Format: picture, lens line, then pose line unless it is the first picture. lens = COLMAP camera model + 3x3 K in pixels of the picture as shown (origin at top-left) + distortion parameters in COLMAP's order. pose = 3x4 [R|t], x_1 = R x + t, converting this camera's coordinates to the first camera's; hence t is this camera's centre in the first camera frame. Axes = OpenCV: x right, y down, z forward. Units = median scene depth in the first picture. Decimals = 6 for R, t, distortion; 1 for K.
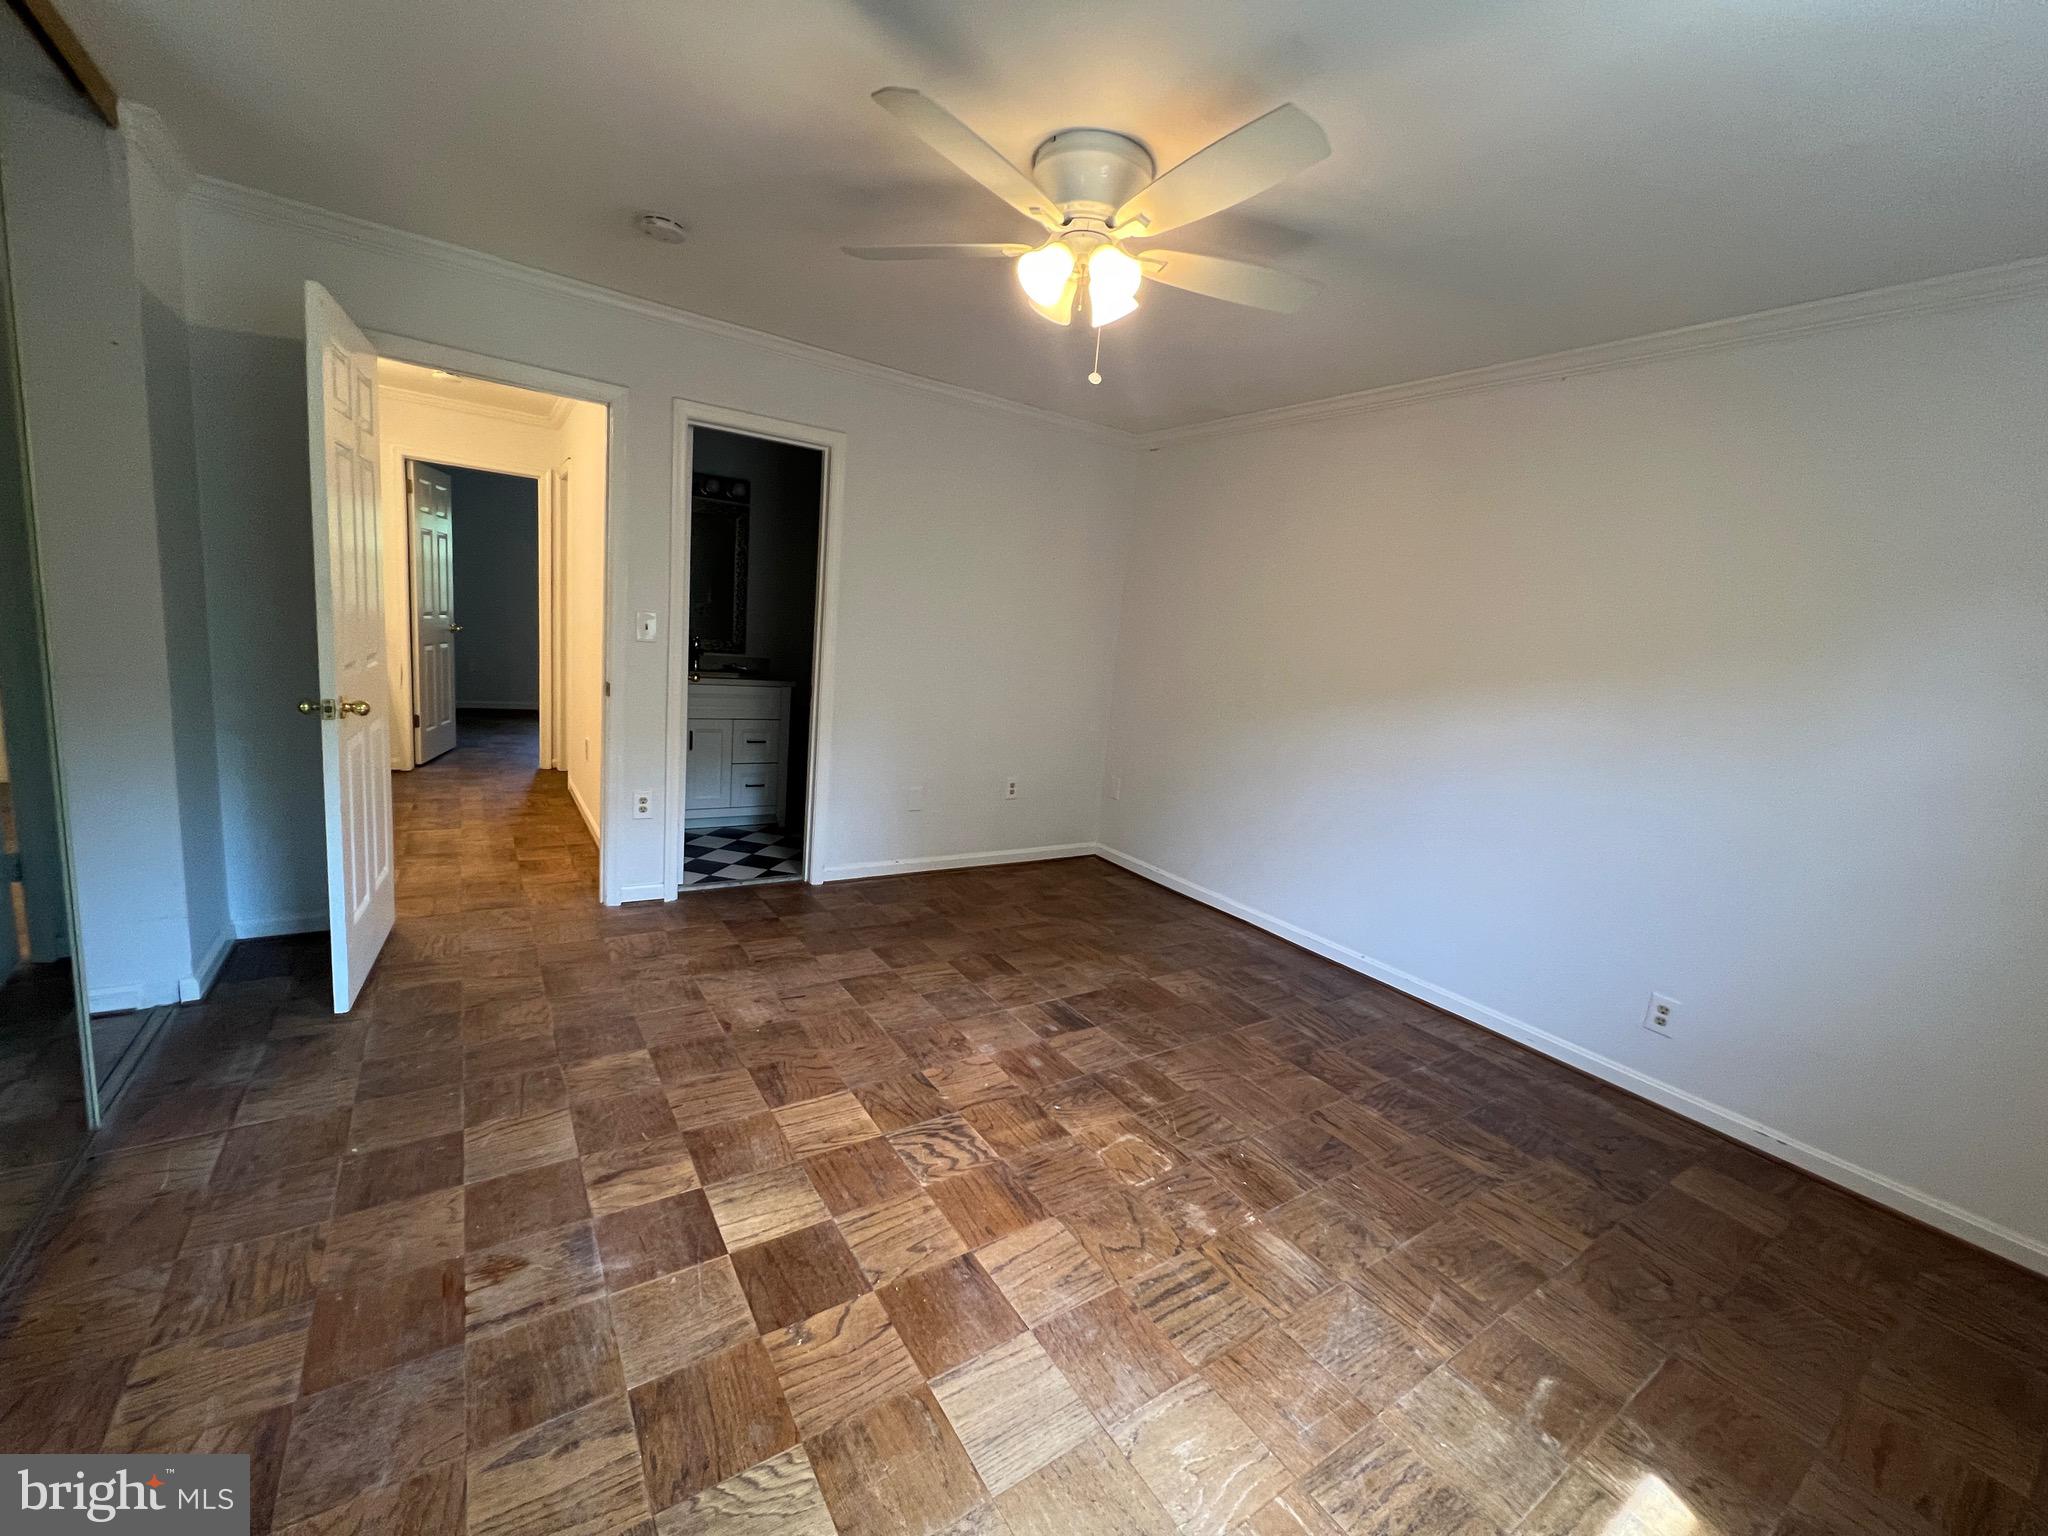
lens RADIAL K [[824.0, 0, 1019.6], [0, 824.0, 764.2], [0, 0, 1]] dist [-0.002332, -0.000026]
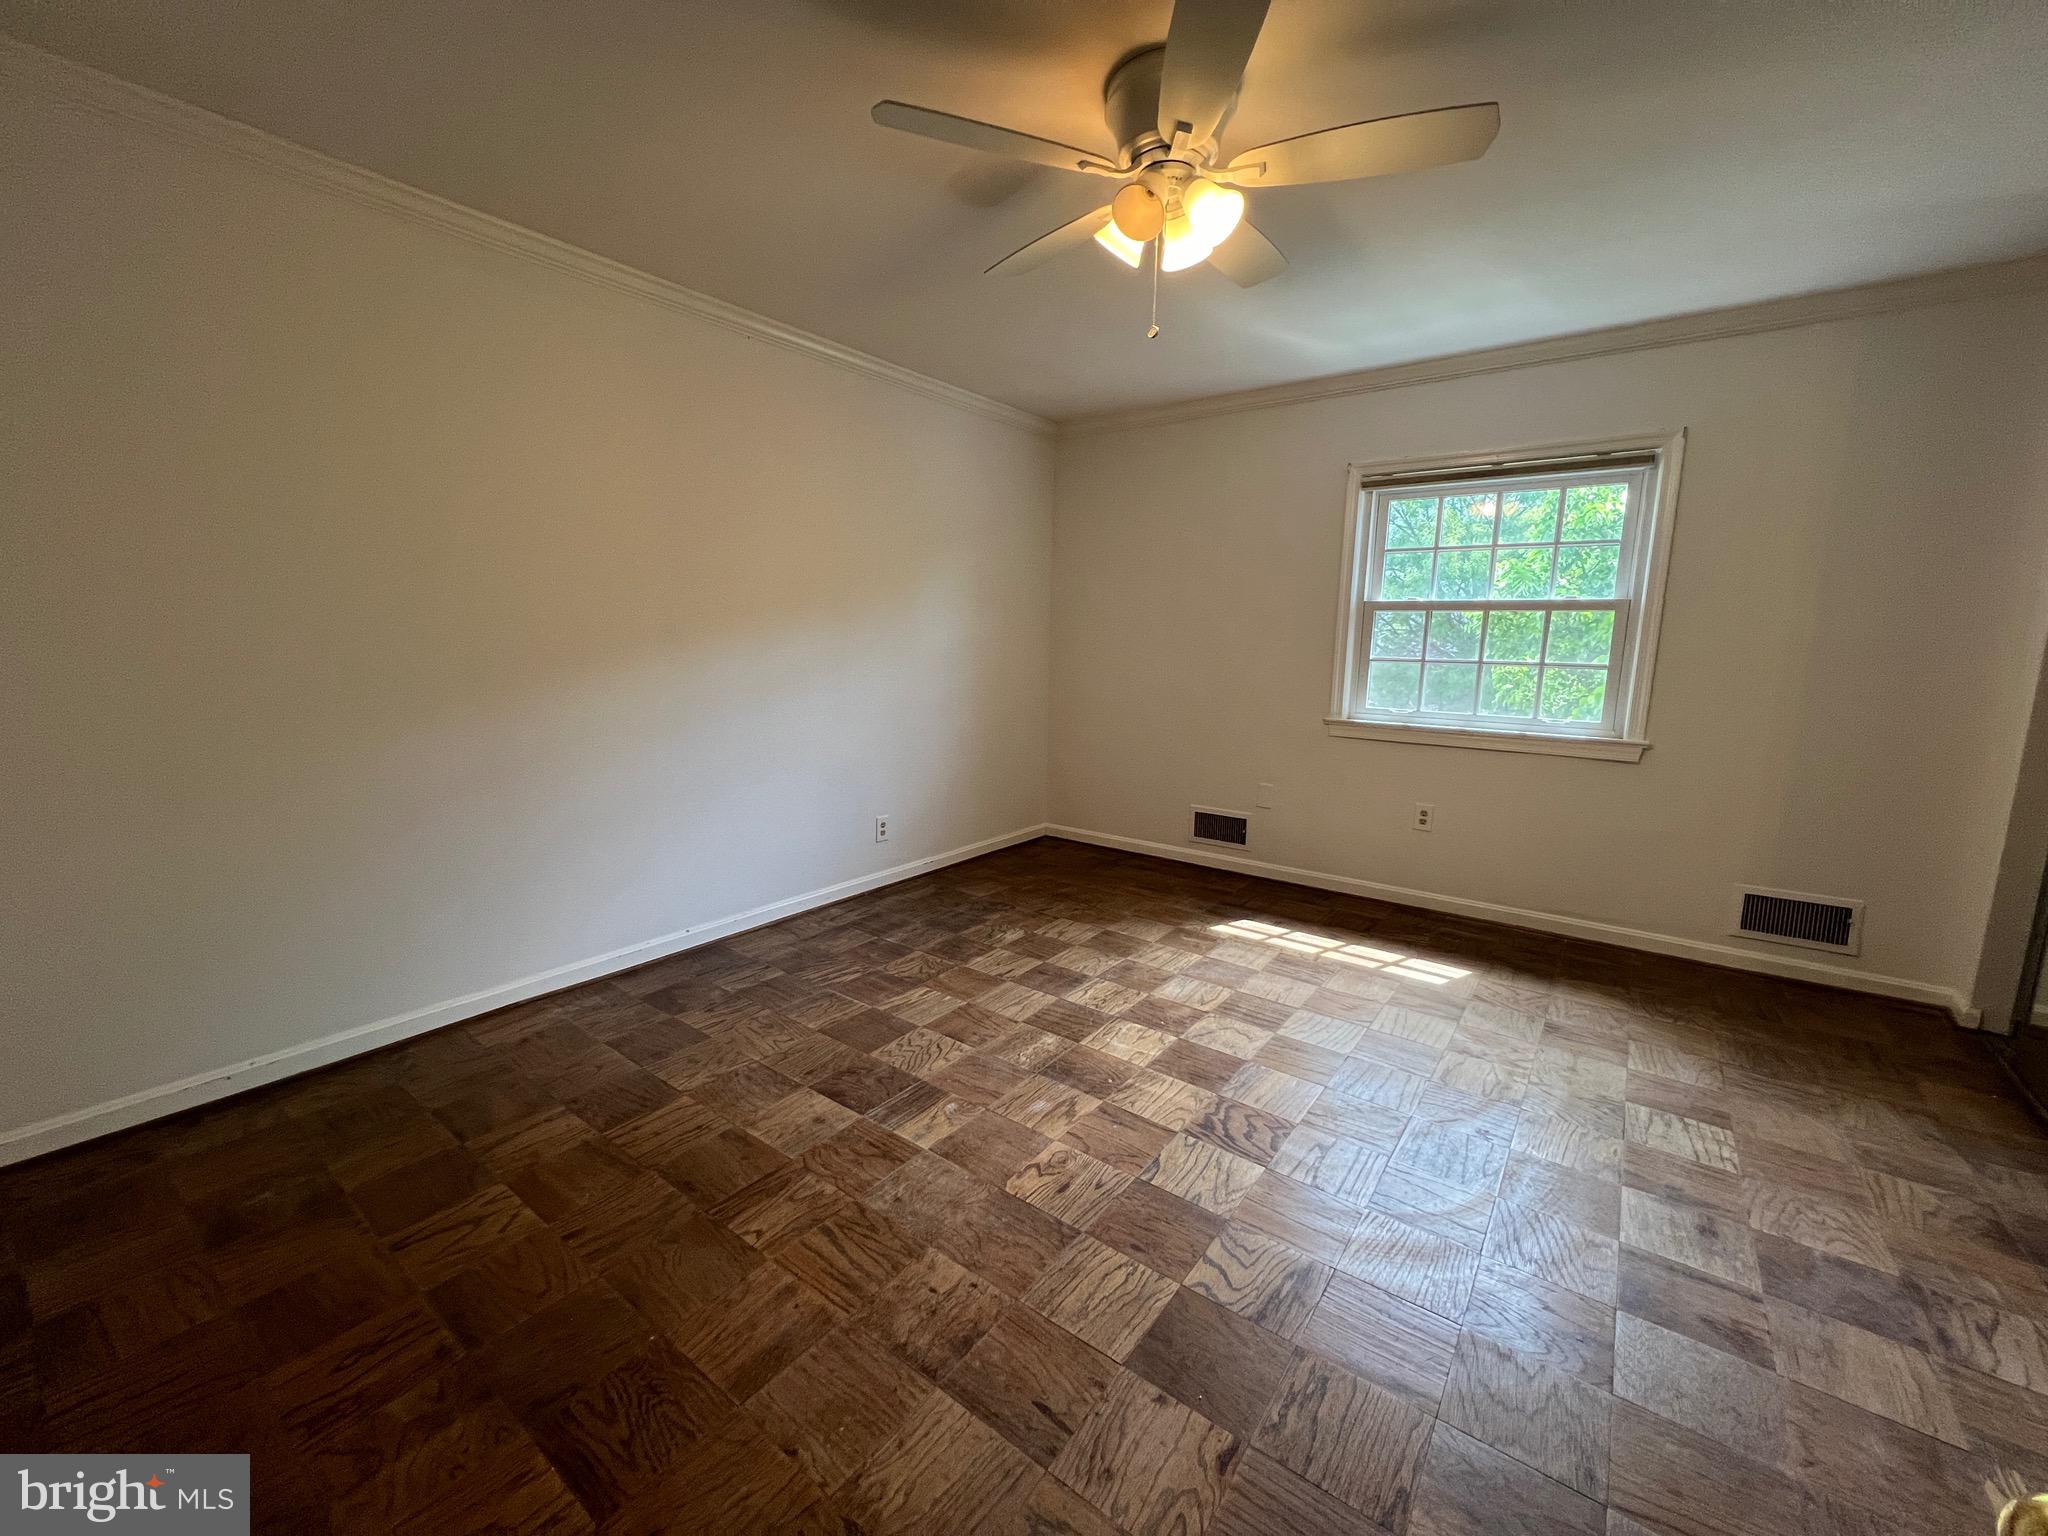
lens RADIAL K [[822.2, 0, 1019.1], [0, 822.2, 763.0], [0, 0, 1]] dist [-0.002973, 0.001031]
pose [[-0.327626, -0.239516, 0.913944, -0.631624], [0.115660, 0.949891, 0.290397, -0.211723], [-0.937701, 0.200848, -0.283506, 1.135218]]
